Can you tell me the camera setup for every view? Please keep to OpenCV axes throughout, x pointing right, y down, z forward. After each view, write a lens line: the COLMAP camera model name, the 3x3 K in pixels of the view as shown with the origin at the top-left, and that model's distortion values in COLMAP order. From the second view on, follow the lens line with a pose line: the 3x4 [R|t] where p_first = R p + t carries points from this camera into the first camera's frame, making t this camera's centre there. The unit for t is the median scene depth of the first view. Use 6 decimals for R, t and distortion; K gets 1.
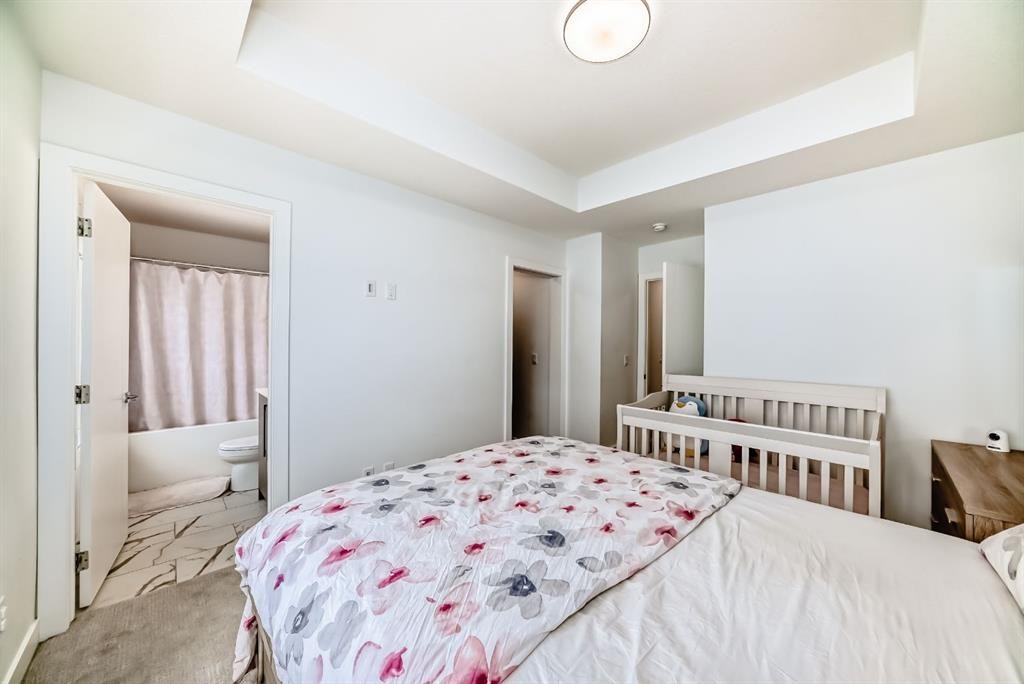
lens RADIAL K [[361.0, 0, 514.4], [0, 361.0, 345.3], [0, 0, 1]] dist [-0.012894, 0.000058]
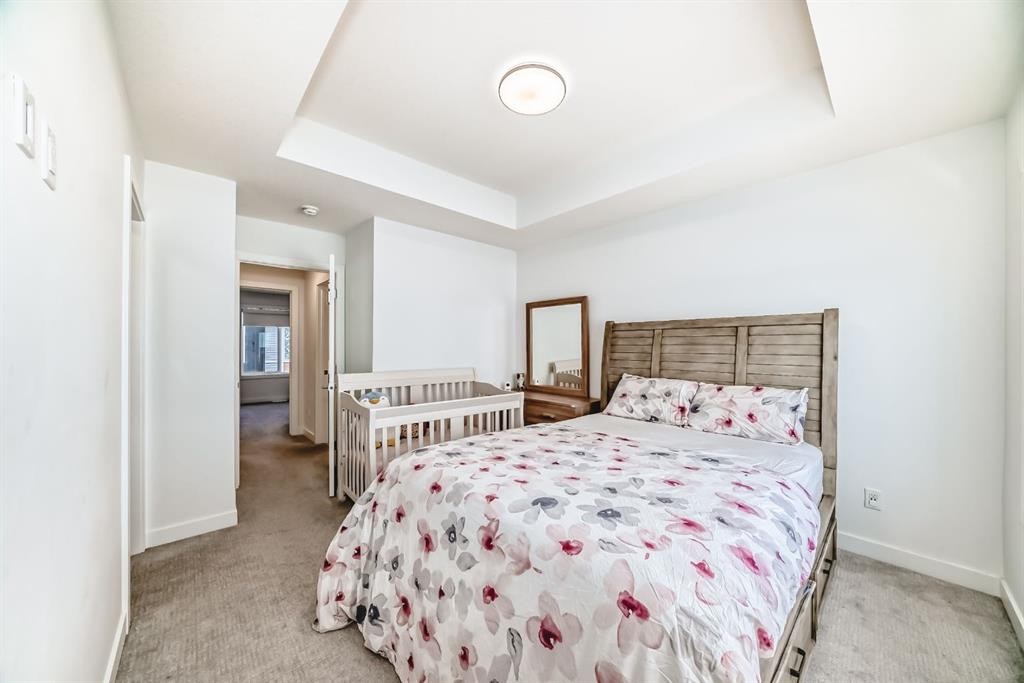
lens RADIAL K [[361.0, 0, 514.4], [0, 361.0, 344.8], [0, 0, 1]] dist [-0.012894, 0.000058]
pose [[0.013437, -0.003111, 0.999905, -1.059188], [-0.001213, 0.999994, 0.003127, -0.000405], [-0.999909, -0.001255, 0.013433, 1.078577]]
